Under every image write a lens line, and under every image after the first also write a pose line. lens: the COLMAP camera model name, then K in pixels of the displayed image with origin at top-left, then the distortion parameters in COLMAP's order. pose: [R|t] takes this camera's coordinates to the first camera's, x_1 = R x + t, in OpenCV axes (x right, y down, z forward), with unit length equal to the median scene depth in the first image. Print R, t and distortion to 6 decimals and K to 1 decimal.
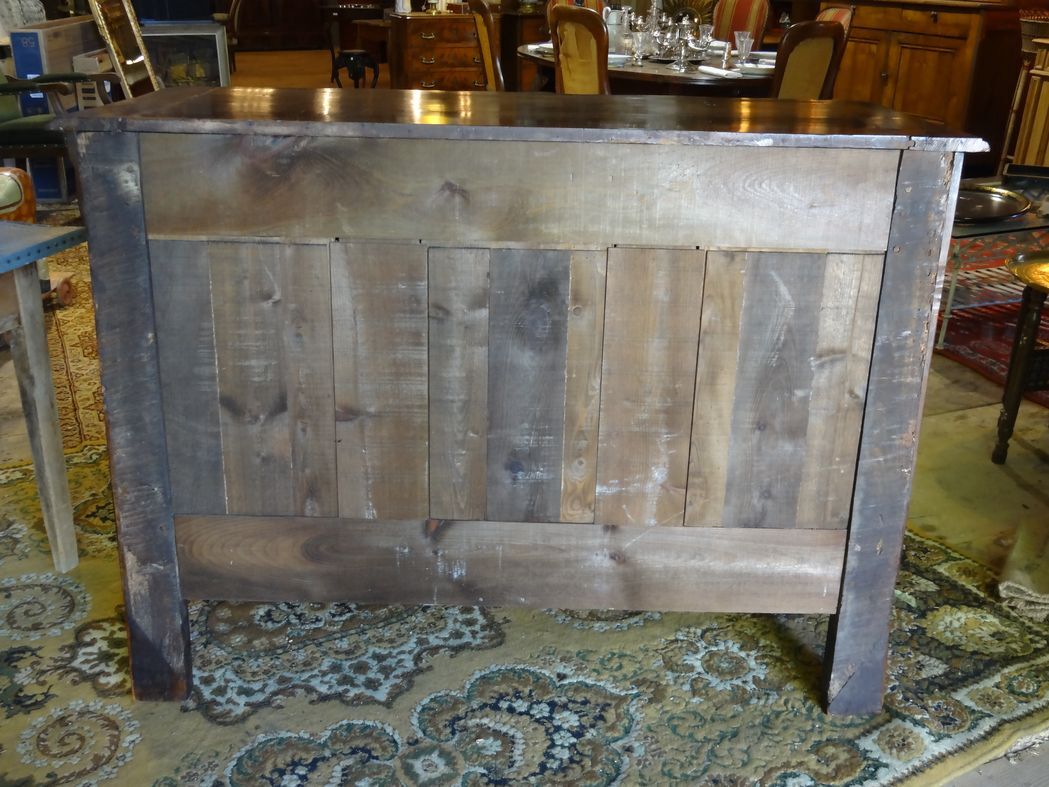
lens RADIAL K [[1123.0, 0, 520.9], [0, 1123.0, 400.8], [0, 0, 1]] dist [-0.021728, 0.041199]
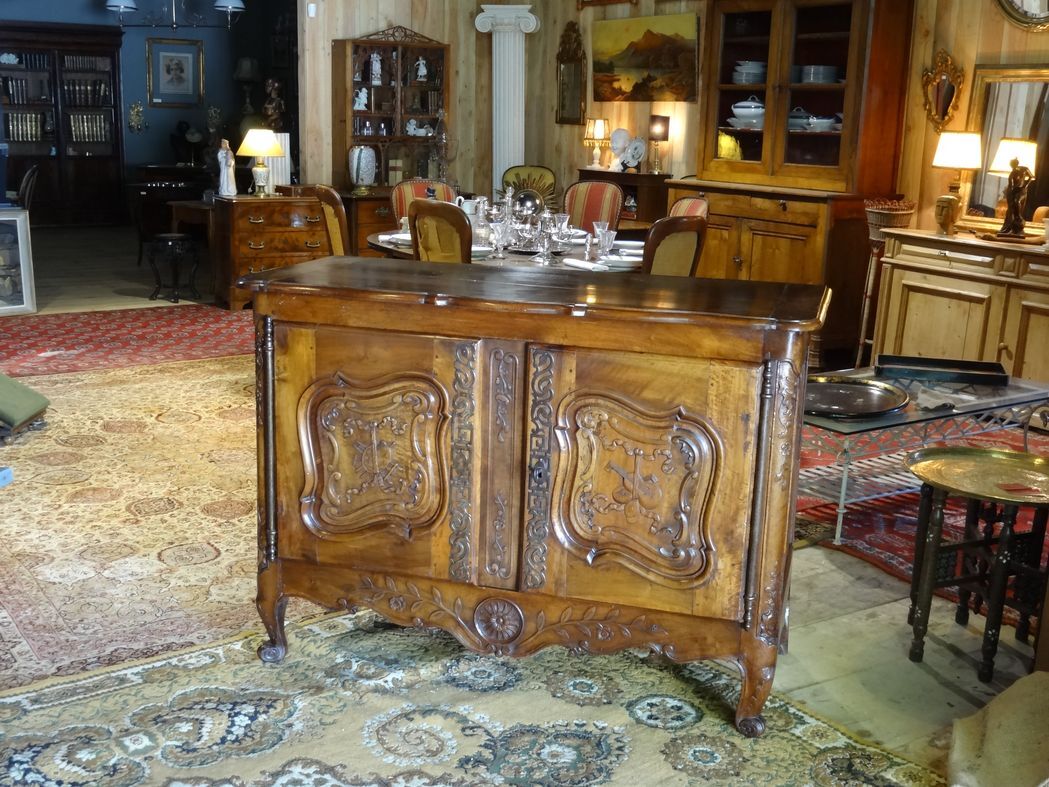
lens RADIAL K [[1264.1, 0, 524.5], [0, 1264.1, 393.5], [0, 0, 1]] dist [-0.014908, 0.048446]
pose [[0.986811, -0.024451, 0.160020, -0.134351], [0.049946, 0.986287, -0.157303, -0.029522], [-0.153980, 0.163221, 0.974499, -0.119200]]
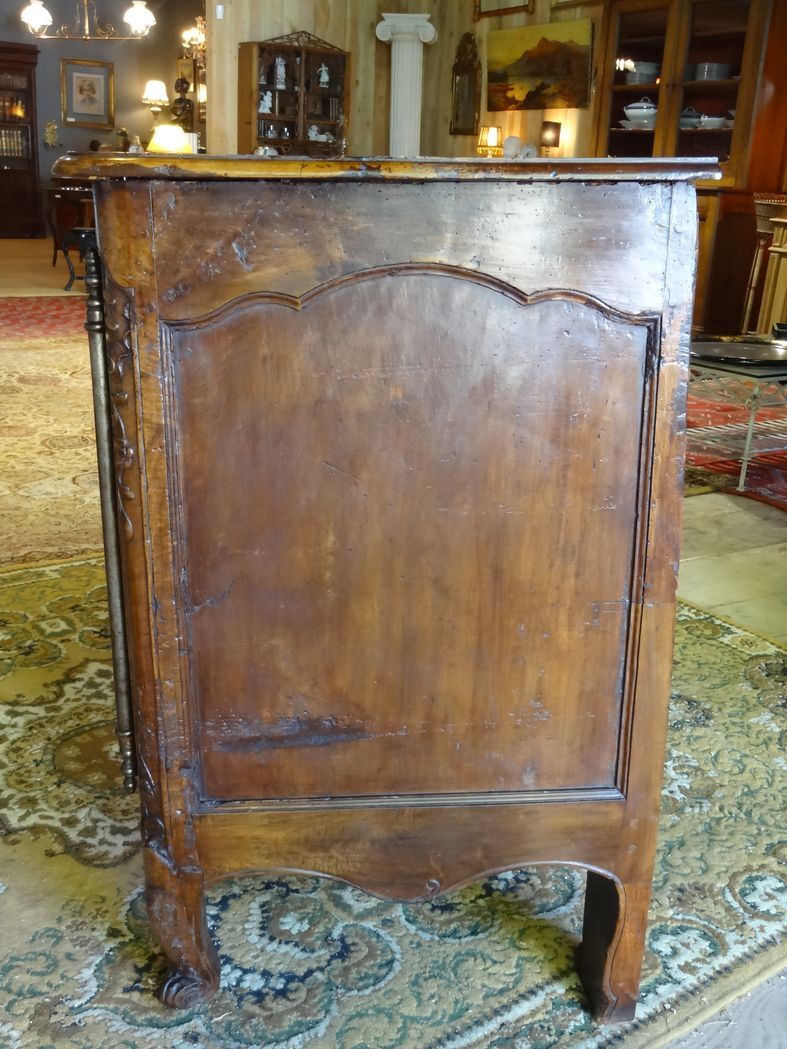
lens RADIAL K [[1123.0, 0, 393.5], [0, 1123.0, 524.5], [0, 0, 1]] dist [-0.021728, 0.041199]
pose [[0.987583, -0.014461, 0.156430, -0.166577], [0.026856, 0.996637, -0.077414, 0.097428], [-0.154784, 0.080654, 0.984651, 0.112682]]
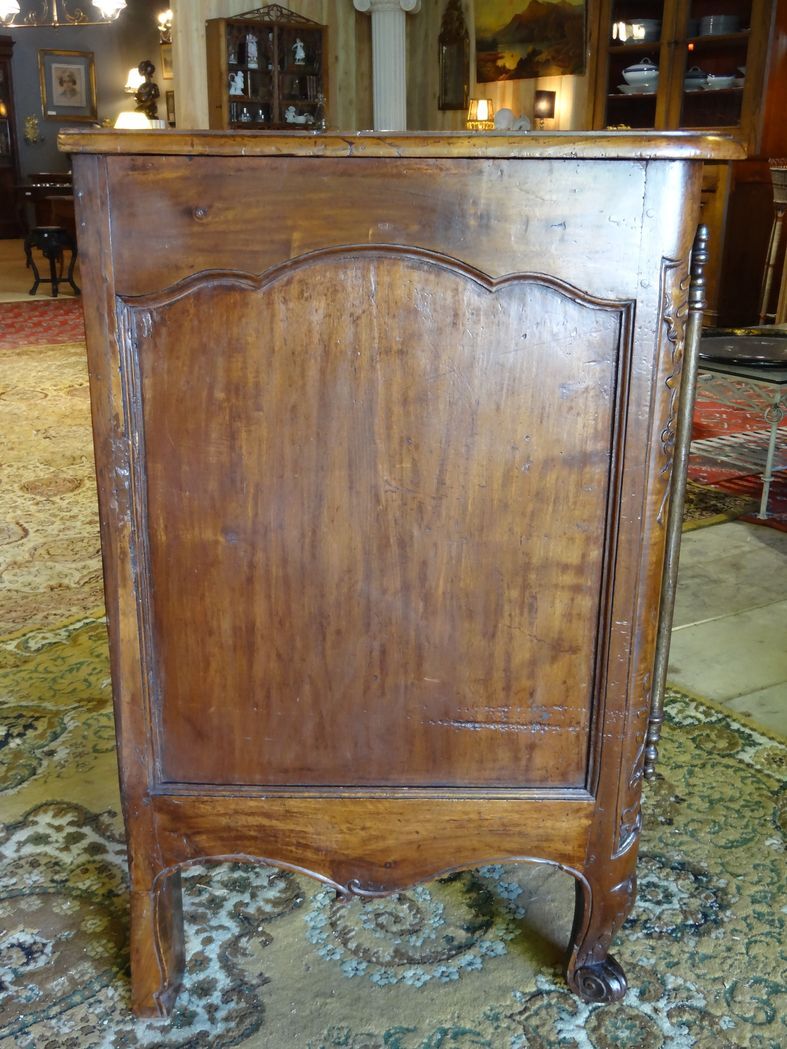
lens RADIAL K [[1110.1, 0, 388.1], [0, 1110.1, 518.6], [0, 0, 1]] dist [-0.014721, 0.011666]
pose [[0.990736, -0.048439, 0.126873, -0.011141], [0.057198, 0.996157, -0.066334, -0.014281], [-0.123172, 0.072977, 0.989698, 0.402037]]
